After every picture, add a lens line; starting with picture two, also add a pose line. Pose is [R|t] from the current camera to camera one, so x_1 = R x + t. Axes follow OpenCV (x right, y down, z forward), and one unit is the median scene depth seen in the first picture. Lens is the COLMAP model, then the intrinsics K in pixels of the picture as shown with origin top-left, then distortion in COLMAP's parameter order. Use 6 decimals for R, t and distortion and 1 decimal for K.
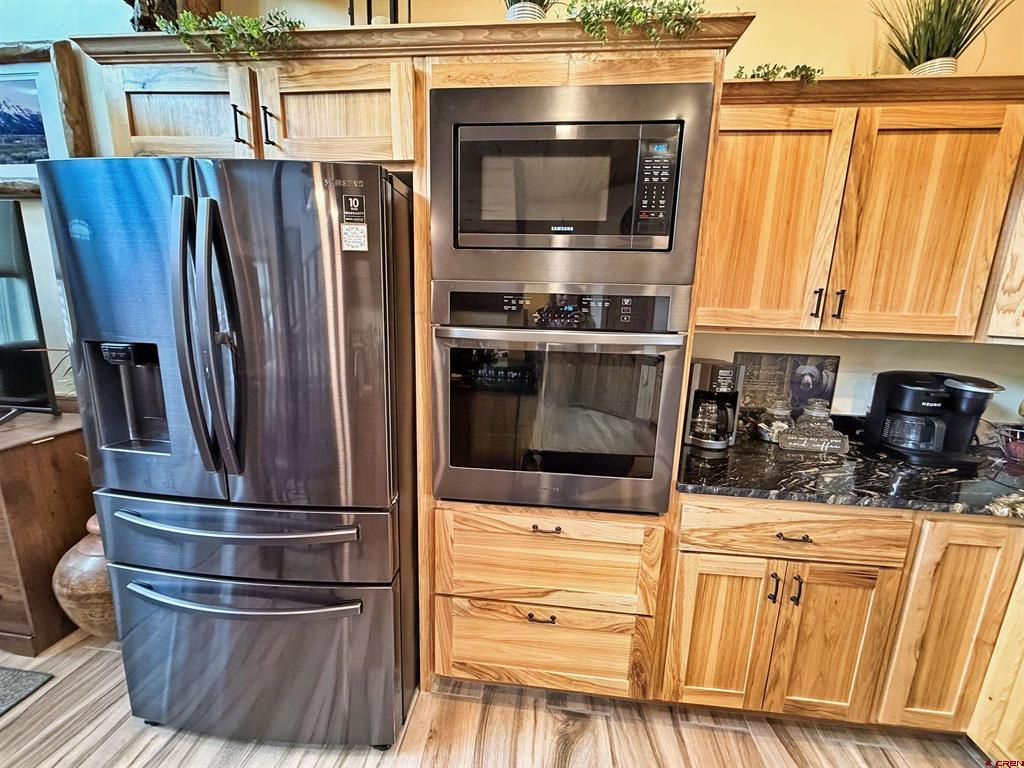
lens RADIAL K [[408.7, 0, 508.9], [0, 408.7, 382.2], [0, 0, 1]] dist [-0.001511, 0.000646]
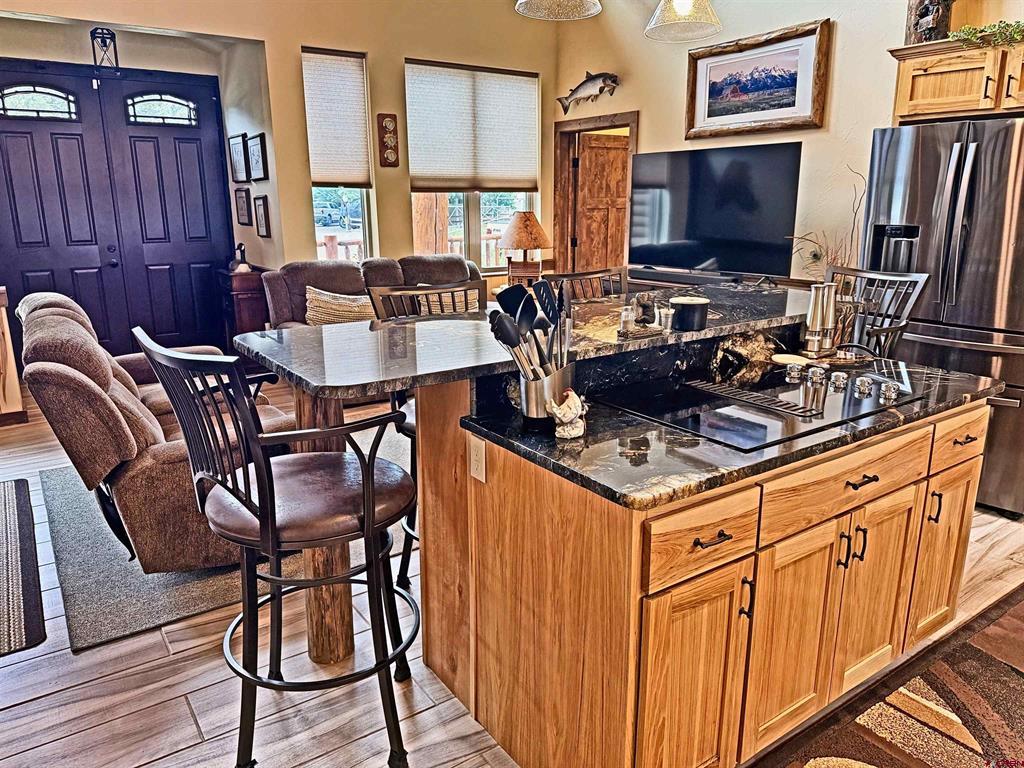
lens RADIAL K [[717.7, 0, 518.2], [0, 717.7, 388.7], [0, 0, 1]] dist [0.062900, -0.081344]
pose [[0.656791, 0.157136, -0.737519, 0.349267], [-0.117030, 0.987438, 0.106164, 0.384731], [0.744936, 0.016584, 0.666930, -1.939770]]
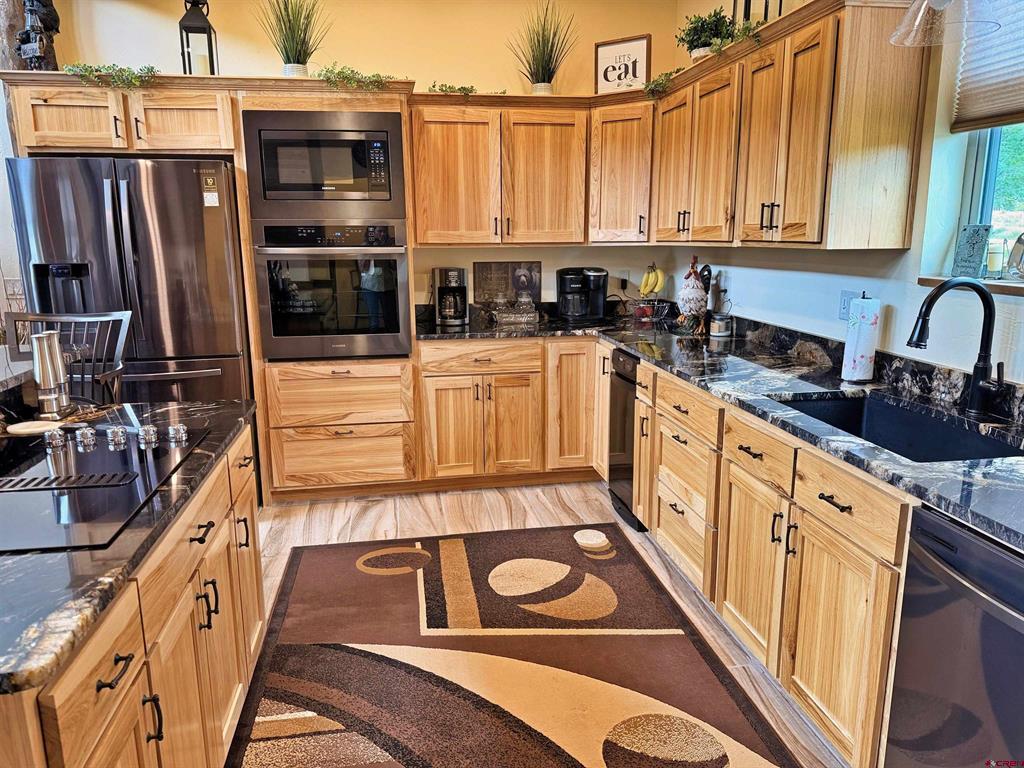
lens RADIAL K [[717.7, 0, 508.8], [0, 717.7, 387.4], [0, 0, 1]] dist [0.062900, -0.081344]
pose [[0.964704, -0.091368, 0.246979, 0.026650], [0.085537, 0.995746, 0.034259, 0.375573], [-0.249058, -0.011924, 0.968415, -1.906452]]
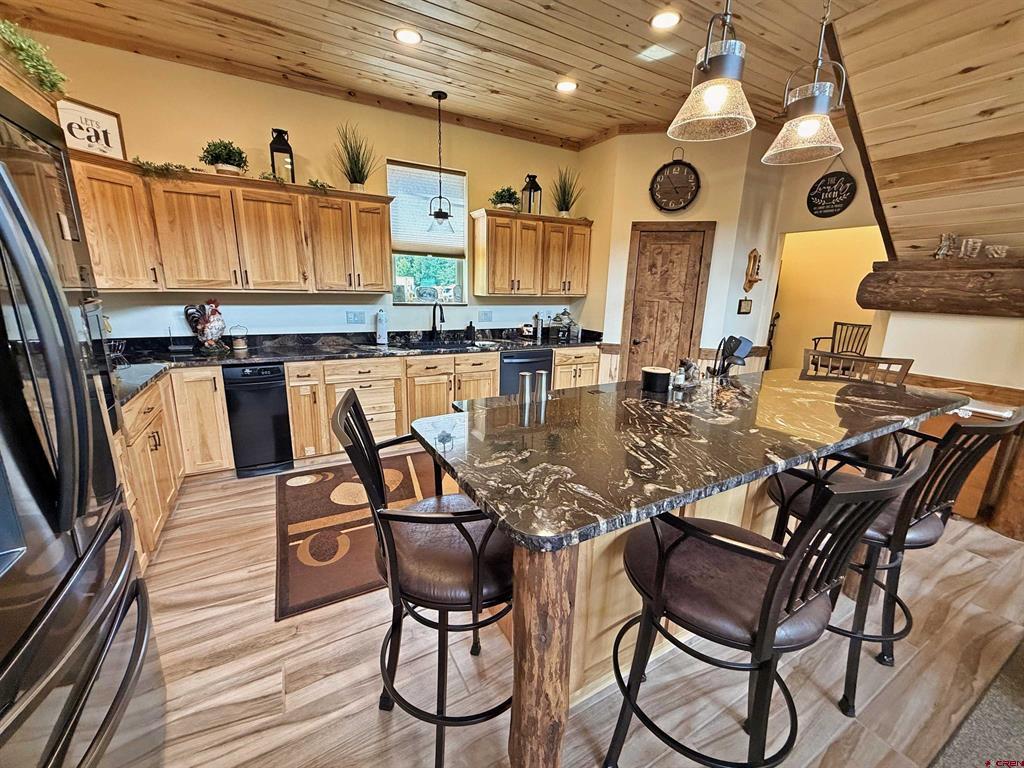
lens RADIAL K [[408.7, 0, 508.8], [0, 408.7, 383.3], [0, 0, 1]] dist [-0.001511, 0.000646]
pose [[-0.568812, -0.236252, 0.787806, -1.435449], [0.111331, 0.926924, 0.358354, -0.171422], [-0.814898, 0.291543, -0.500943, 0.539469]]
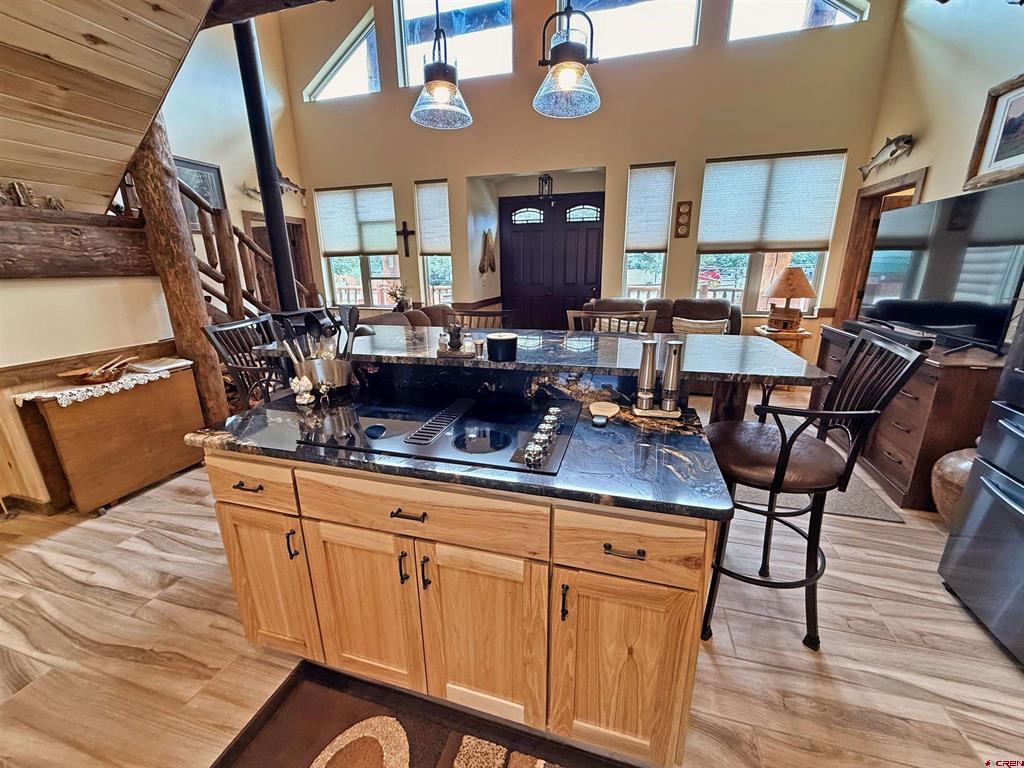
lens RADIAL K [[408.7, 0, 511.1], [0, 408.7, 383.0], [0, 0, 1]] dist [-0.001511, 0.000646]
pose [[-0.183491, 0.240690, -0.953100, 0.473955], [-0.179446, 0.945069, 0.273208, 0.118188], [0.966504, 0.221161, -0.130221, -0.321292]]
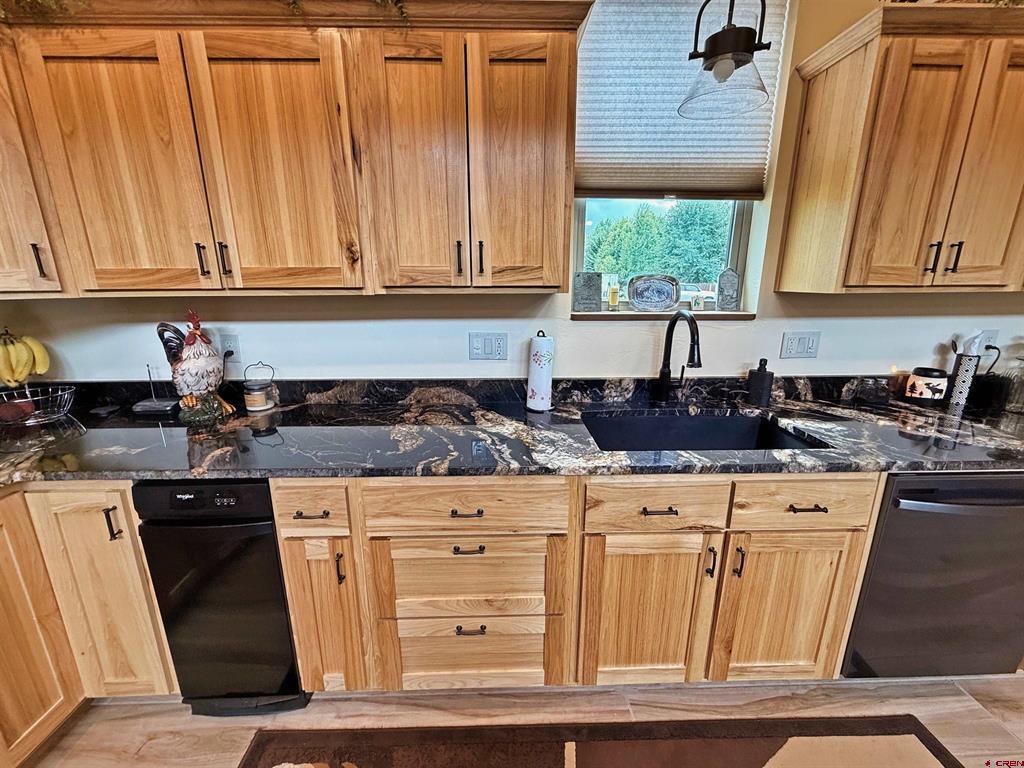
lens RADIAL K [[408.7, 0, 510.1], [0, 408.7, 383.7], [0, 0, 1]] dist [-0.001511, 0.000646]
pose [[-0.131873, -0.273376, 0.952825, 0.247160], [0.187754, 0.936931, 0.294802, 0.048239], [-0.973323, 0.217773, -0.072229, -0.096564]]
